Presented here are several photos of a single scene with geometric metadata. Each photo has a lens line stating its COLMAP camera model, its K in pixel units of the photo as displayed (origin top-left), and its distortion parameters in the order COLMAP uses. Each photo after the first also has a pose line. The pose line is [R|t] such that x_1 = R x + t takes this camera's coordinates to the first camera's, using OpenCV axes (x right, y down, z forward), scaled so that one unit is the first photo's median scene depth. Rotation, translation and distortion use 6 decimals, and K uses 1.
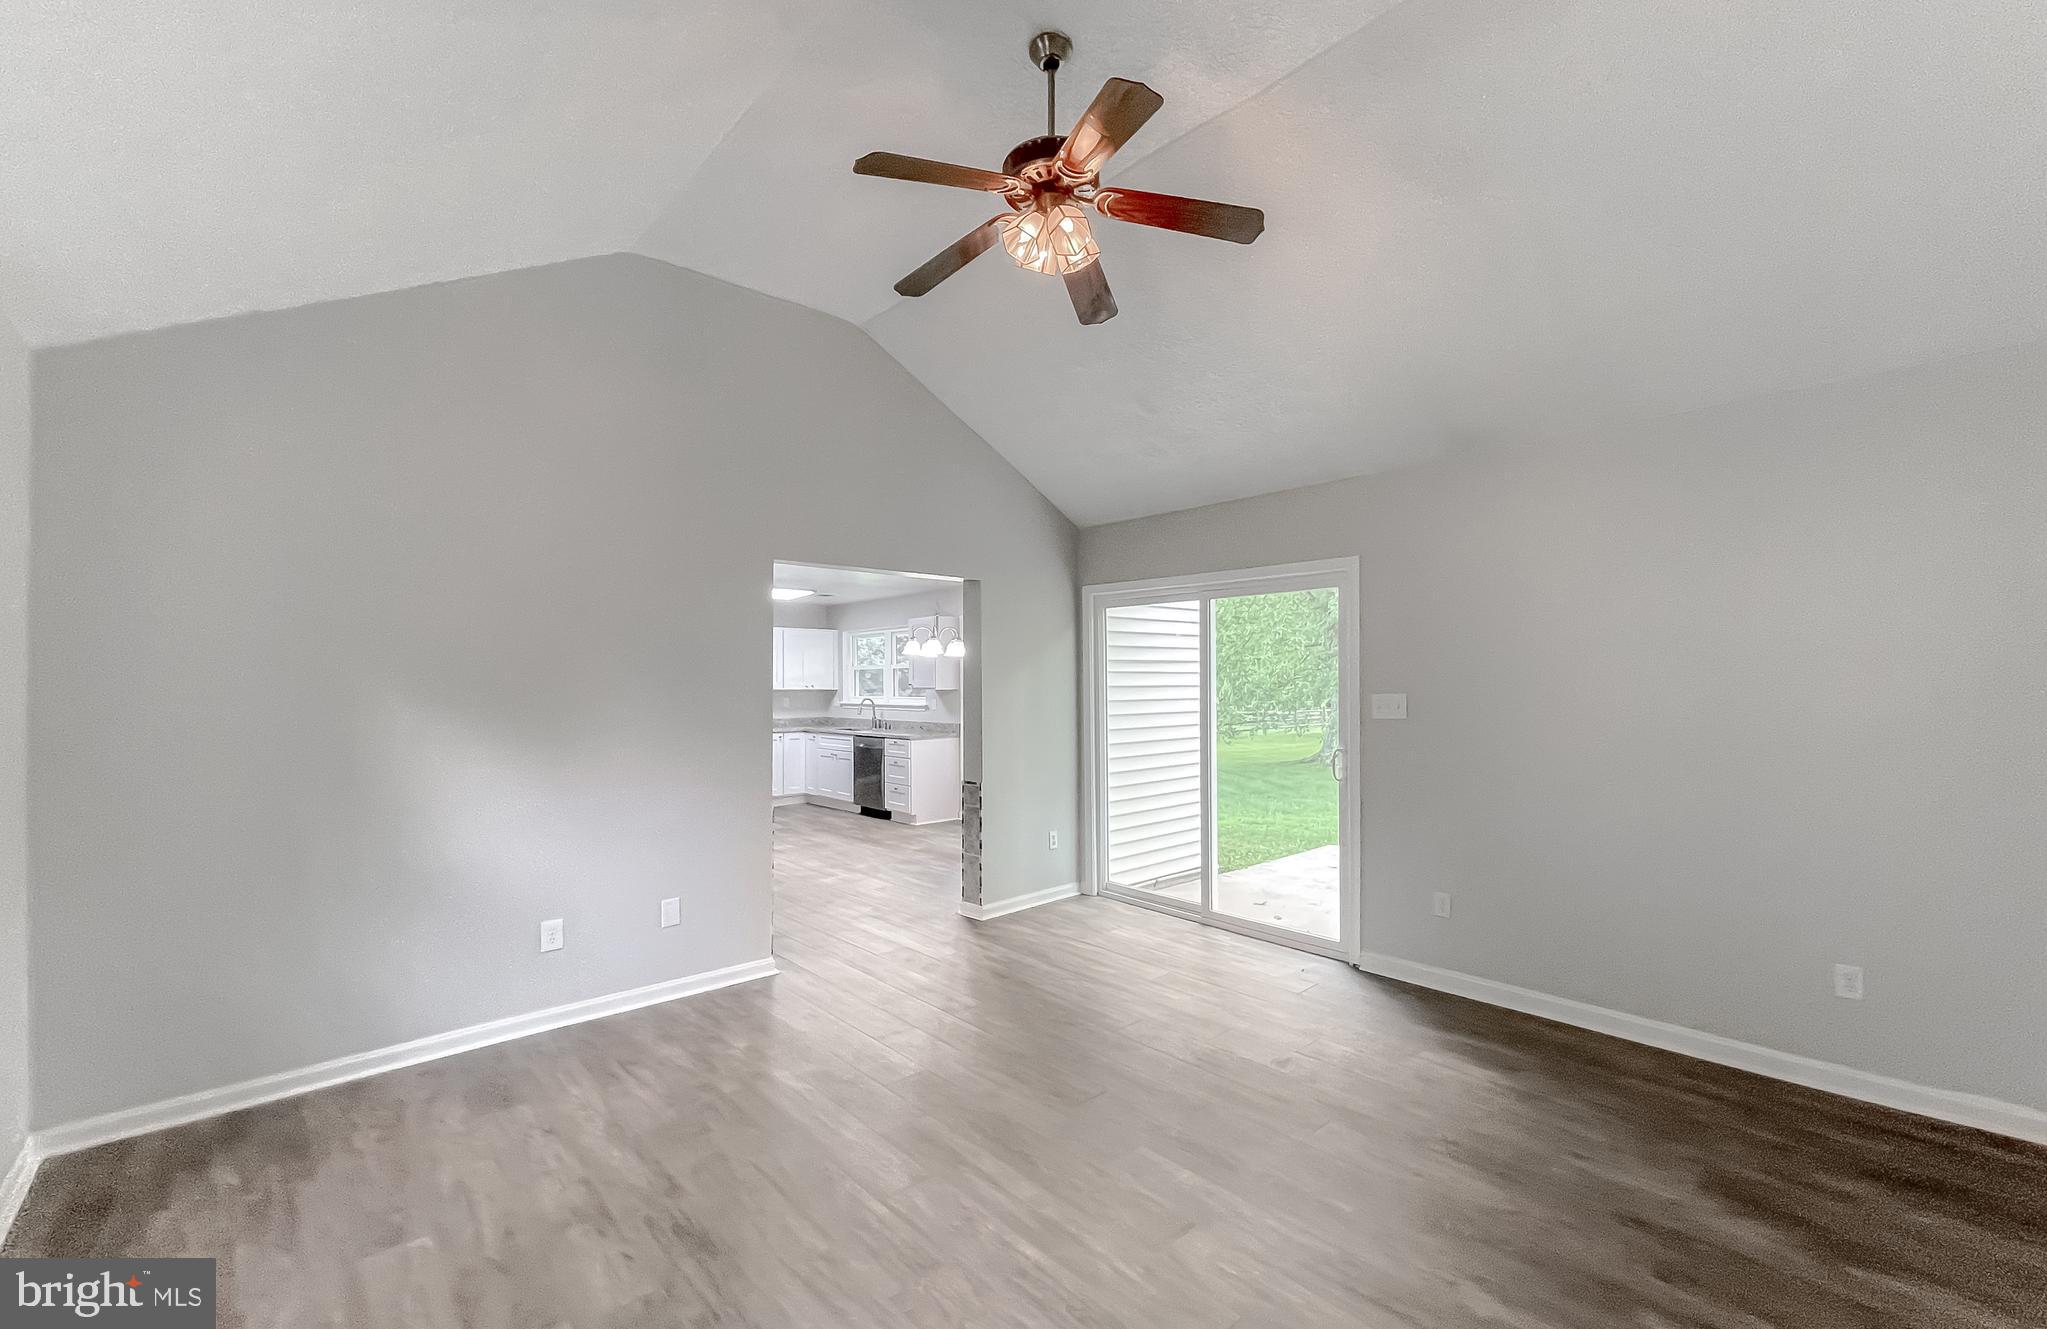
lens RADIAL K [[833.6, 0, 1014.5], [0, 833.6, 666.7], [0, 0, 1]] dist [0.001725, 0.000240]
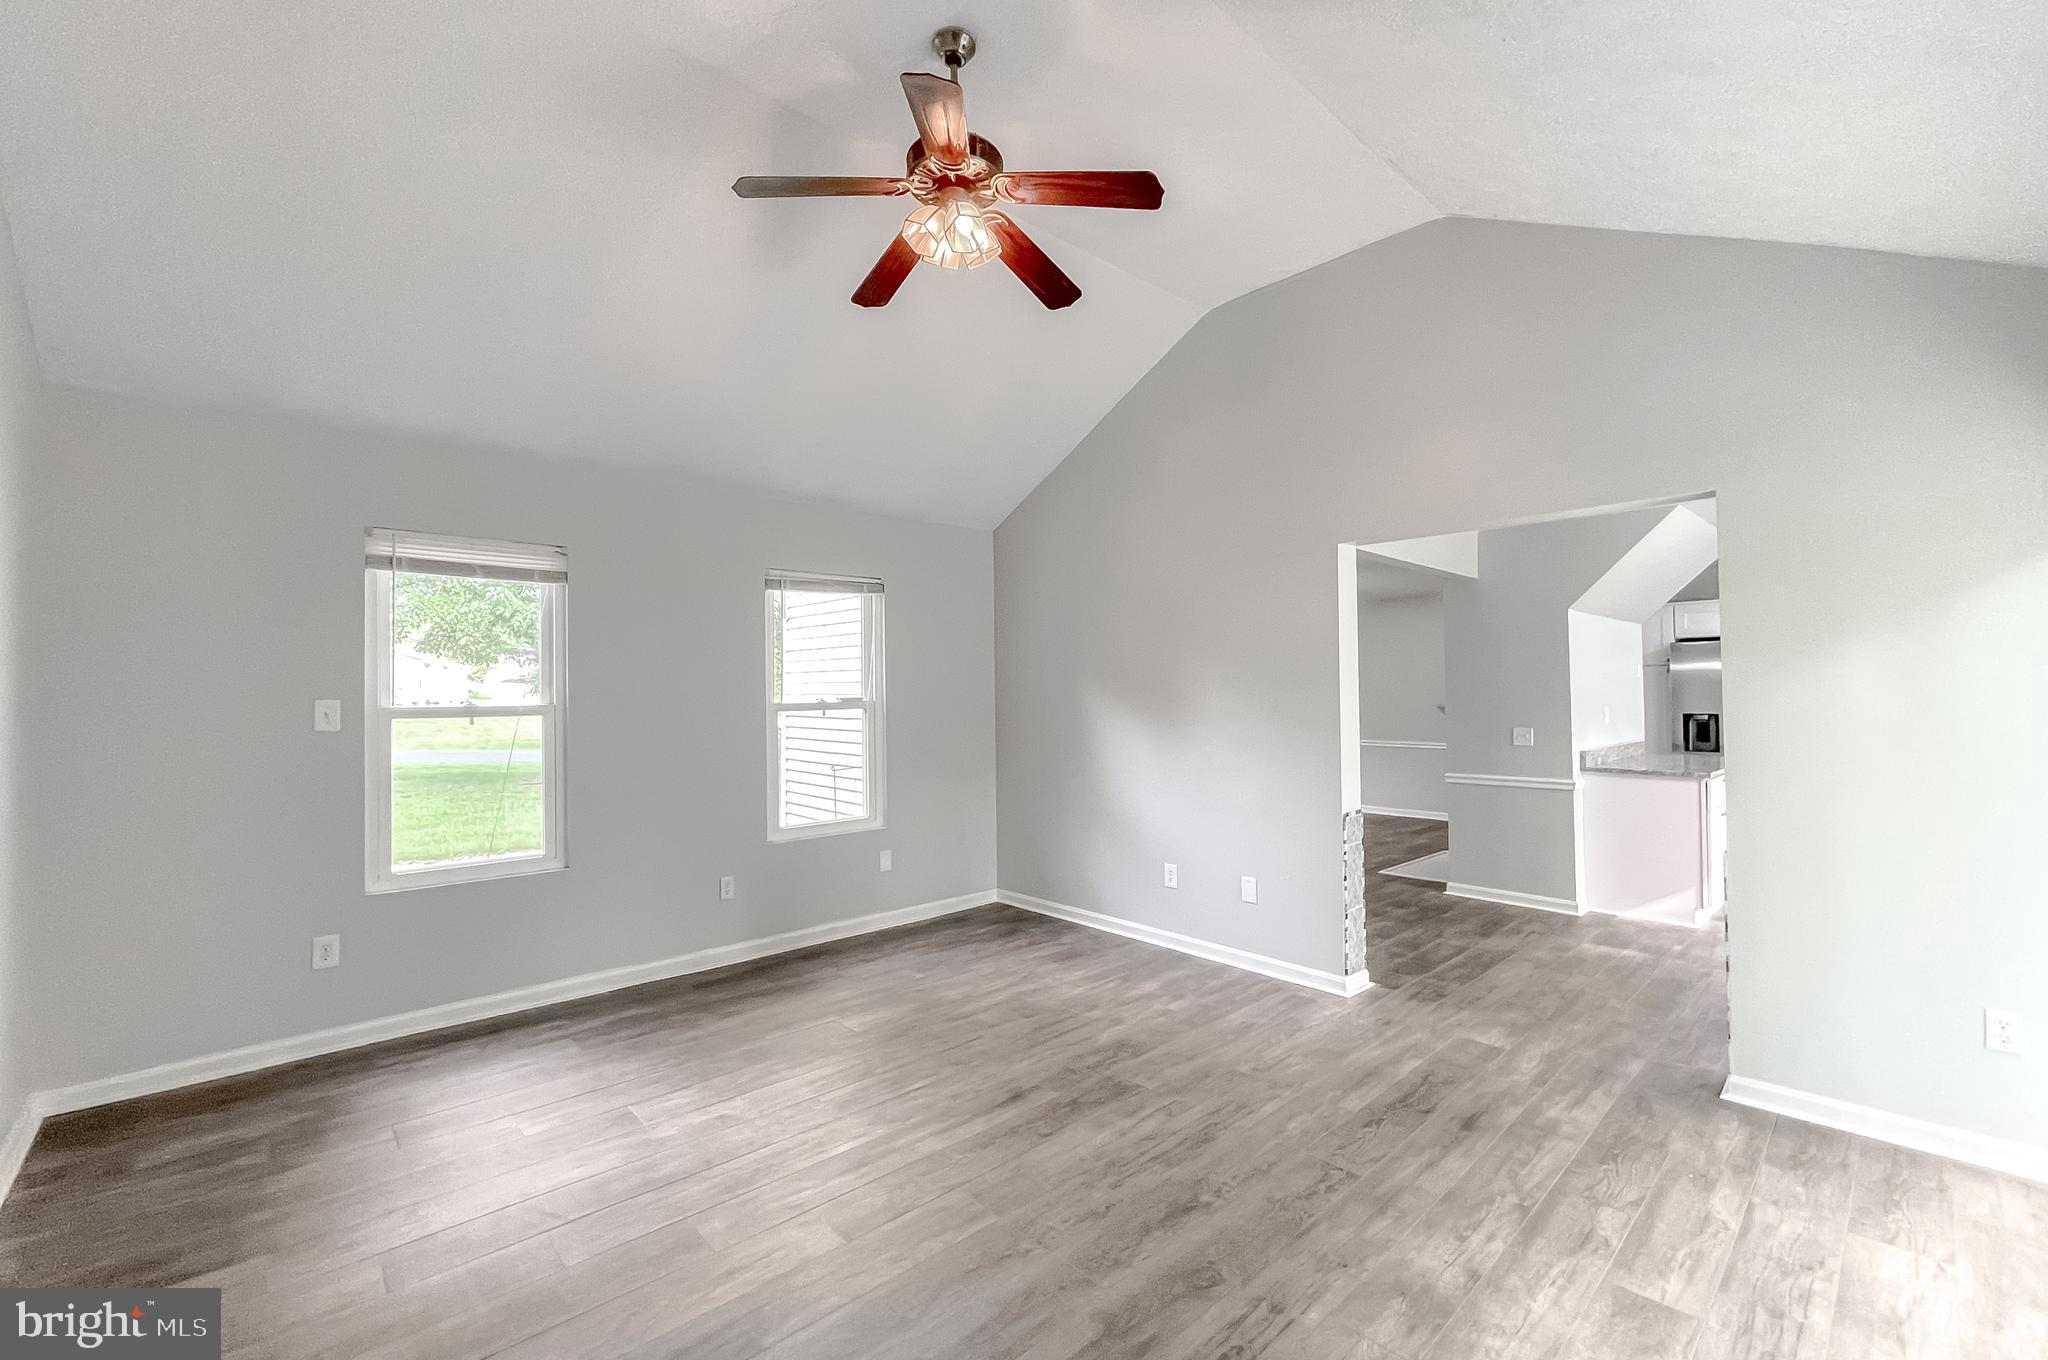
lens RADIAL K [[838.3, 0, 1011.2], [0, 838.3, 689.5], [0, 0, 1]] dist [-0.003979, -0.000005]
pose [[0.003899, 0.002029, -0.999990, 0.536960], [0.026676, 0.999642, 0.002132, 0.017598], [0.999637, -0.026684, 0.003843, 0.548614]]
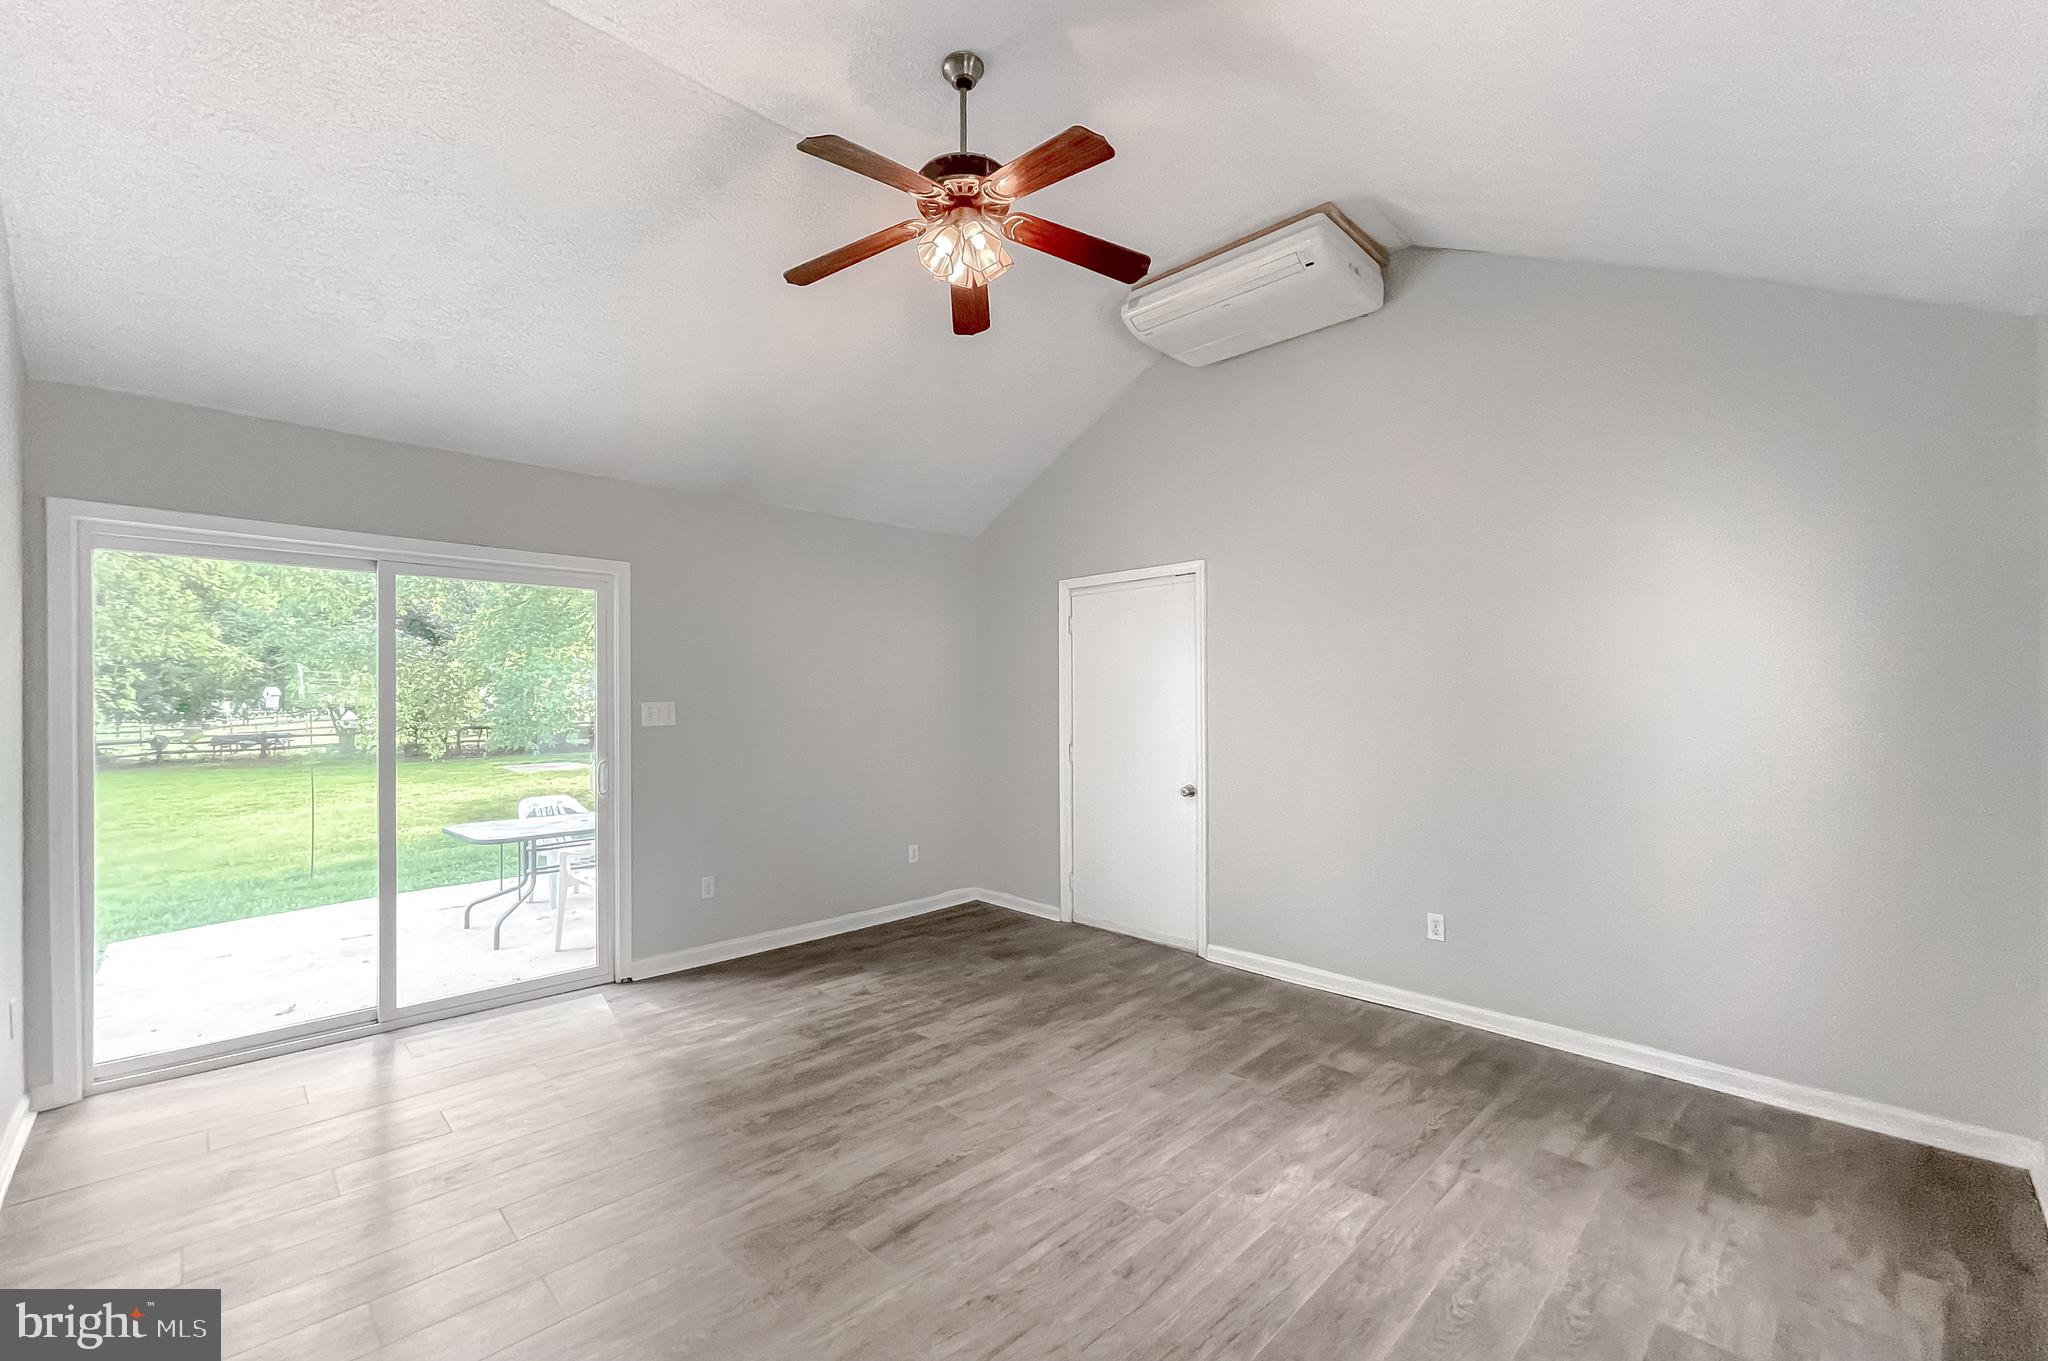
lens RADIAL K [[838.3, 0, 1011.2], [0, 838.3, 690.0], [0, 0, 1]] dist [-0.003979, -0.000005]
pose [[-0.040279, 0.014340, 0.999086, -0.515904], [-0.011930, 0.999819, -0.014832, 0.023013], [-0.999117, -0.012517, -0.040101, 0.510991]]
